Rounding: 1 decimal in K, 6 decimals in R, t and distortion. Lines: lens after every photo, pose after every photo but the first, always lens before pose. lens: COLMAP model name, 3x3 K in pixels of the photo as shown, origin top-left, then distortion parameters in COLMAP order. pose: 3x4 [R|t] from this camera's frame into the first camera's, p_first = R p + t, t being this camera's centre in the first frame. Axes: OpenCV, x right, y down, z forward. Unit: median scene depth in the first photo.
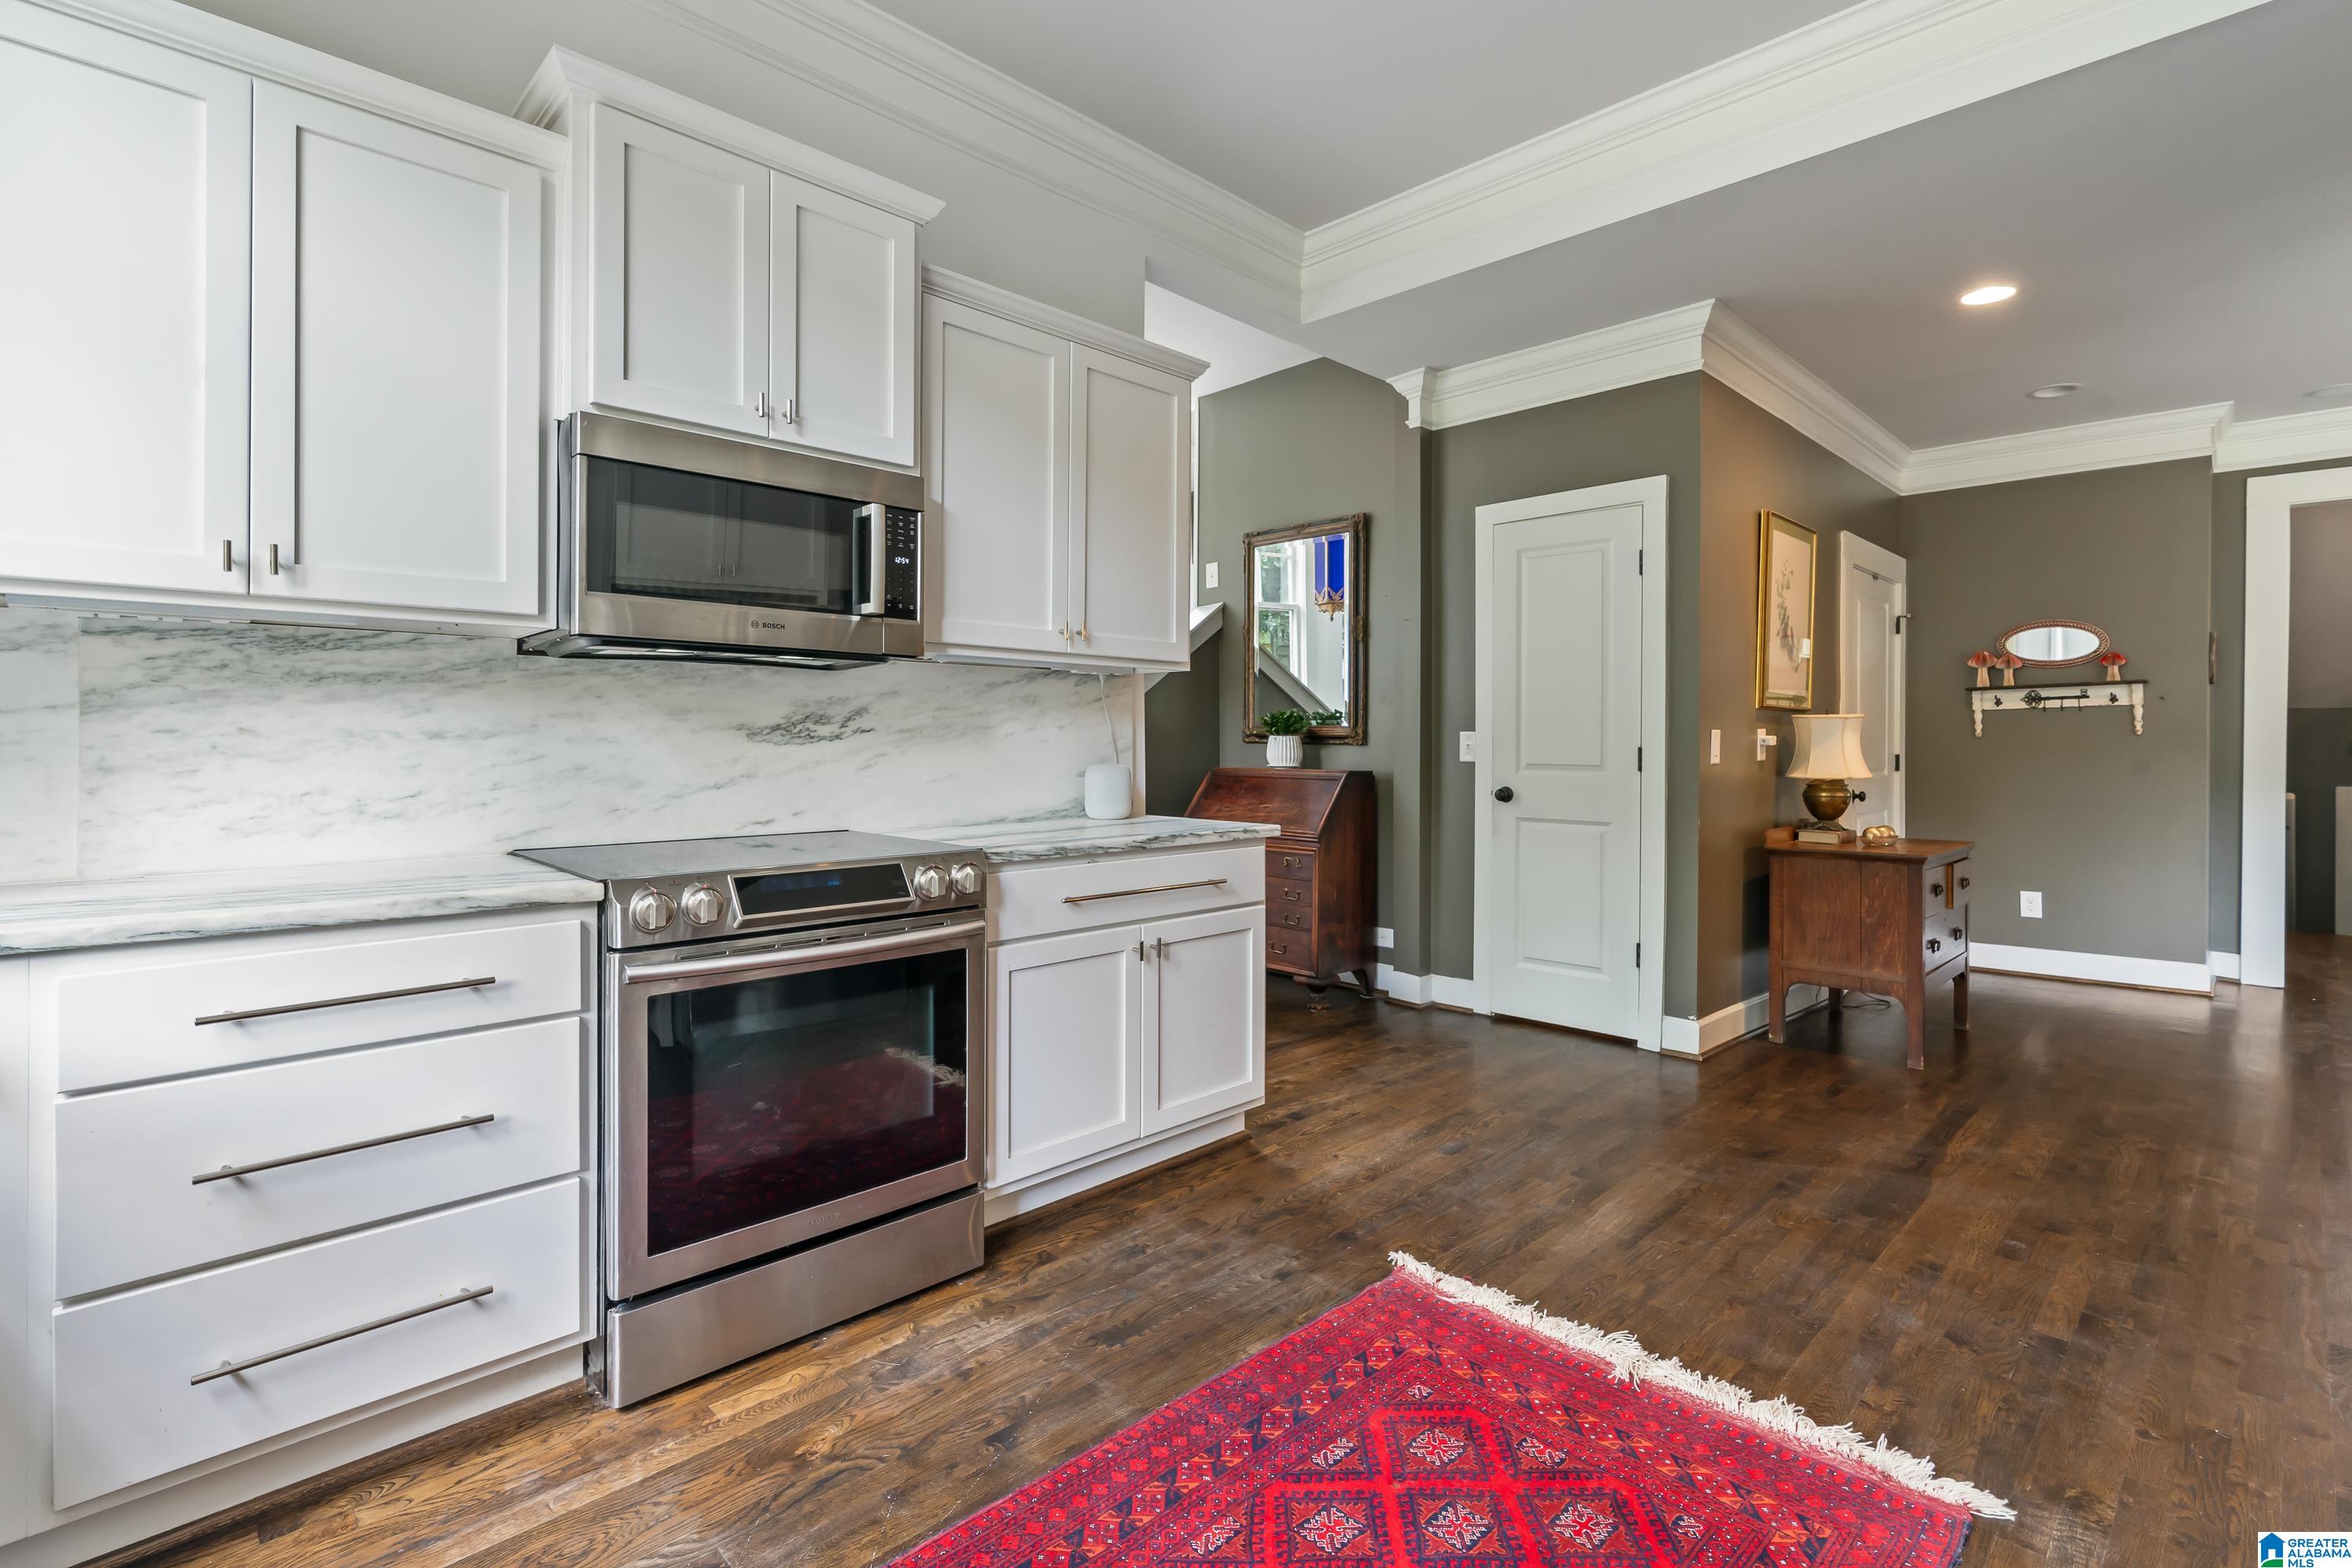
lens RADIAL K [[1091.3, 0, 1175.3], [0, 1091.3, 750.4], [0, 0, 1]] dist [-0.000401, 0.000351]
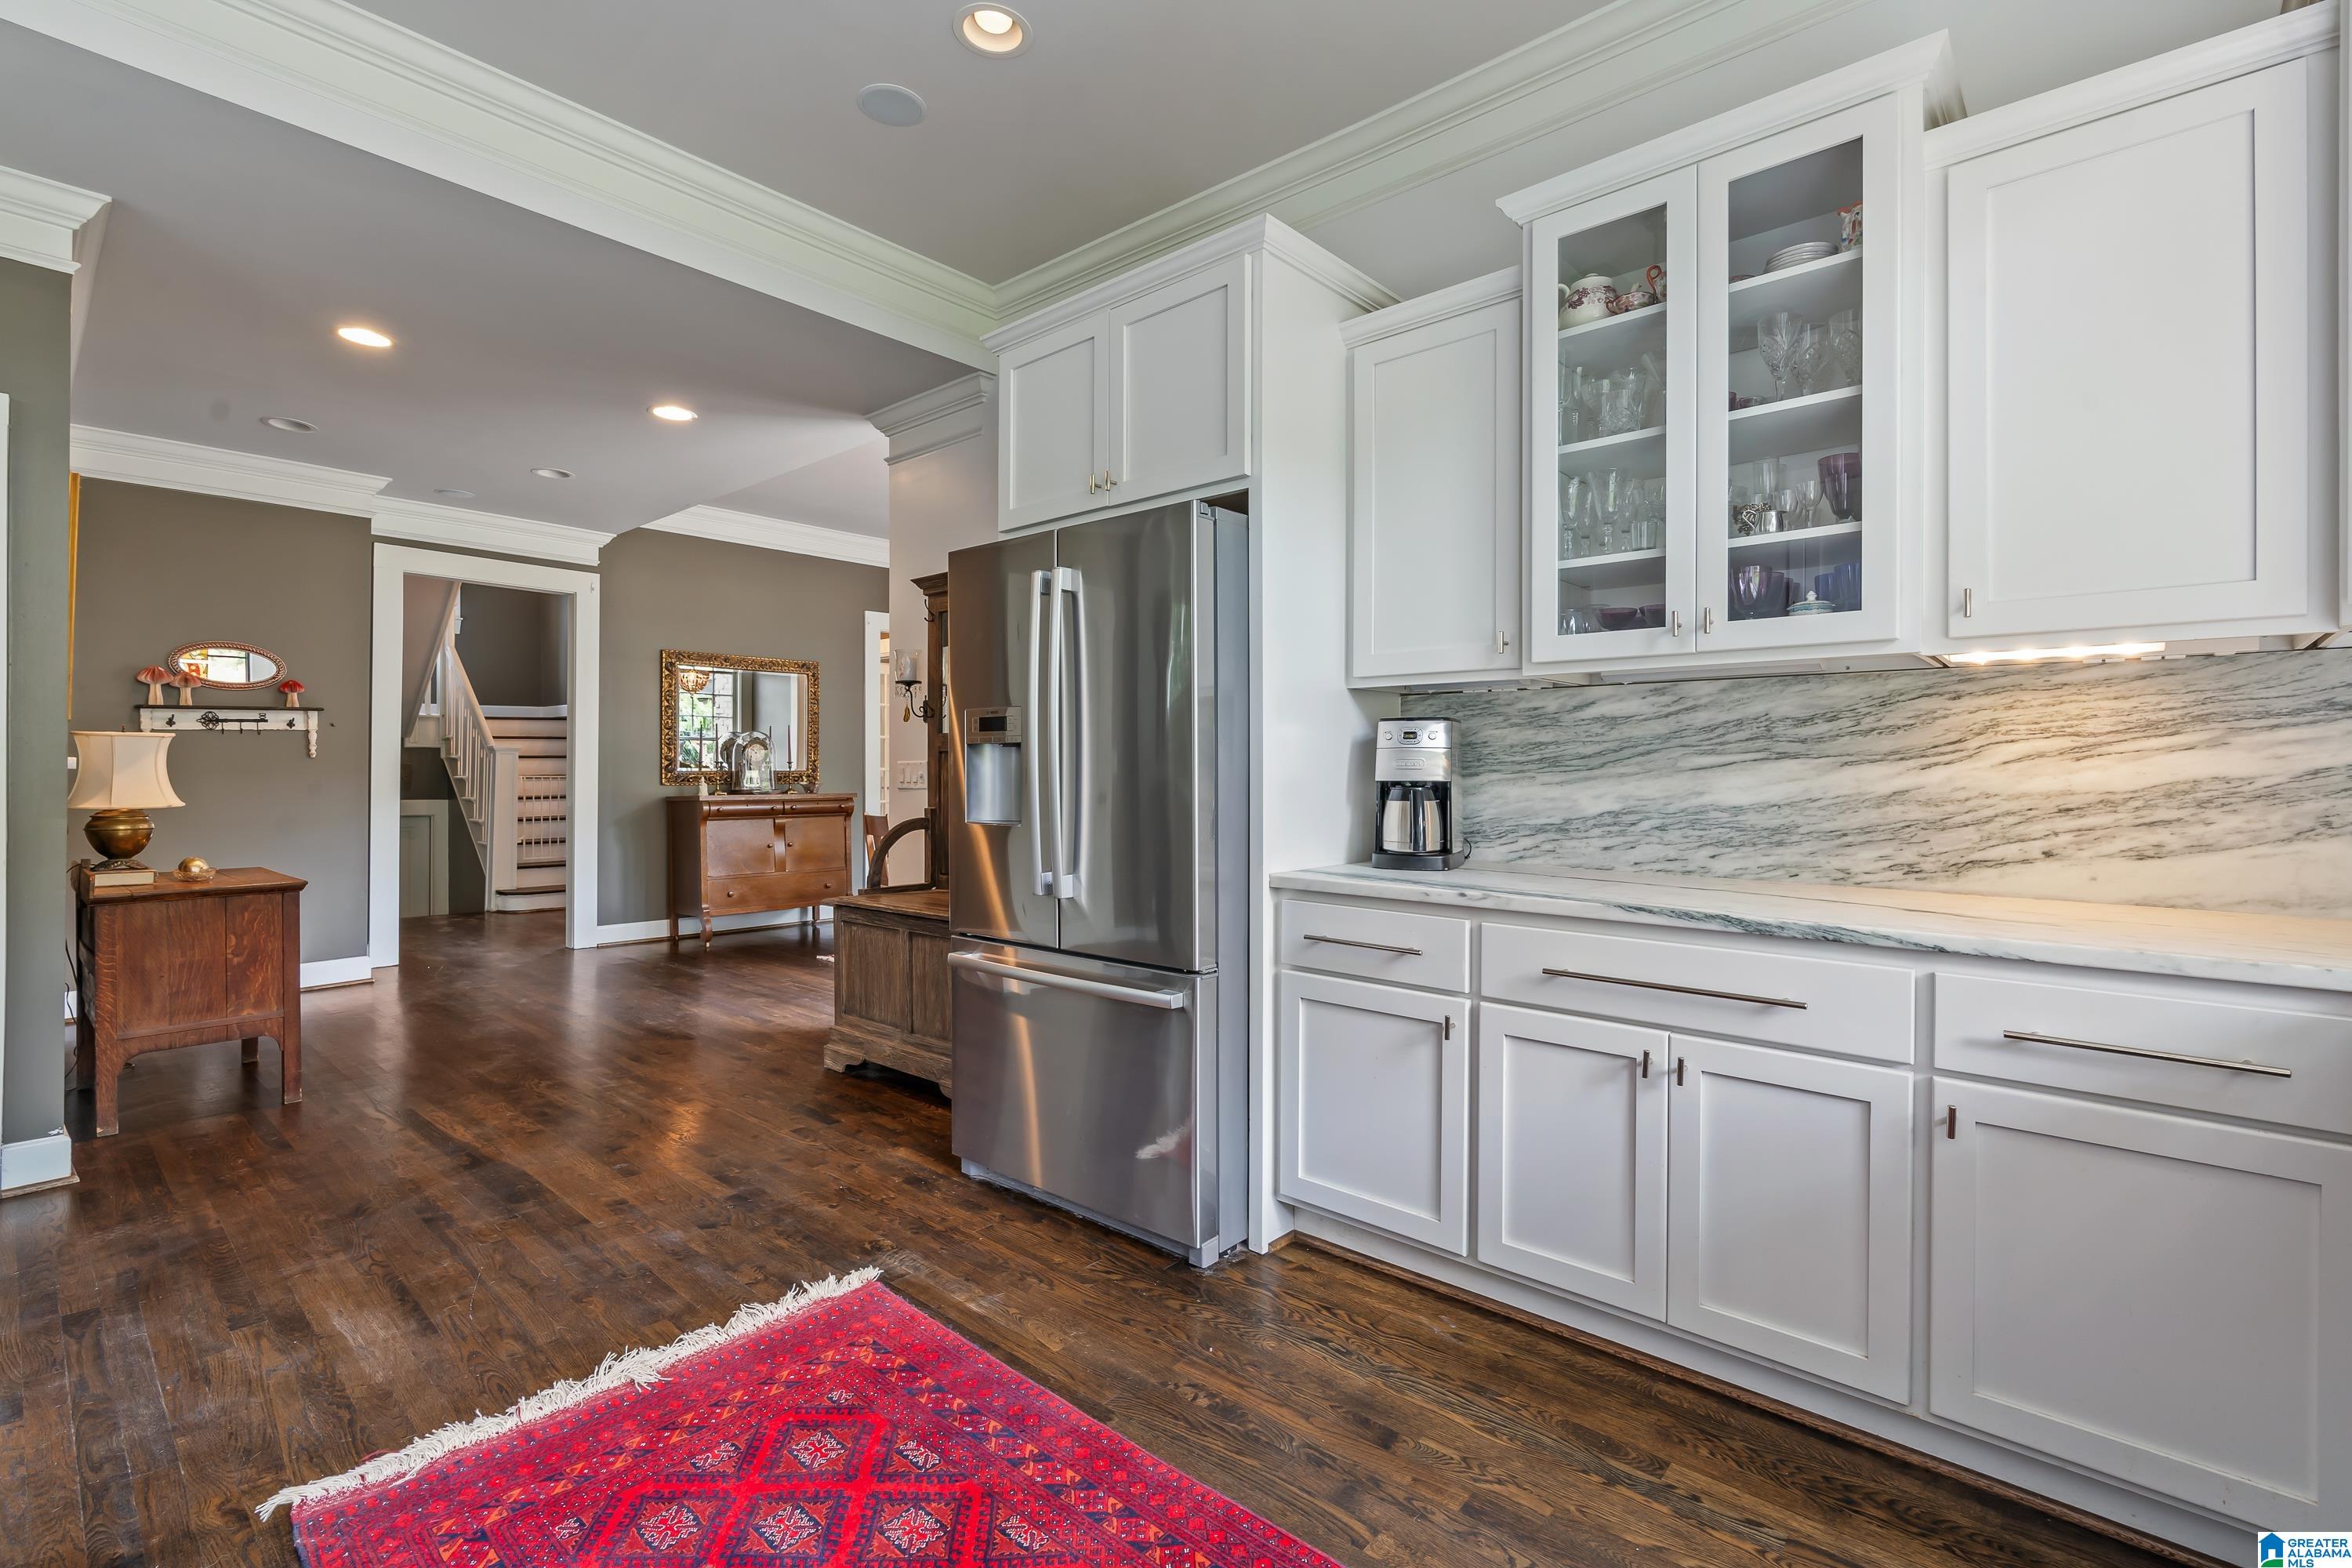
lens RADIAL K [[1053.0, 0, 1176.0], [0, 1053.0, 784.0], [0, 0, 1]] dist [-0.000281, 0.000055]
pose [[-0.066813, -0.018203, 0.997599, -0.404039], [0.005291, 0.999813, 0.018598, -0.005688], [-0.997751, 0.006521, -0.066704, 0.374865]]
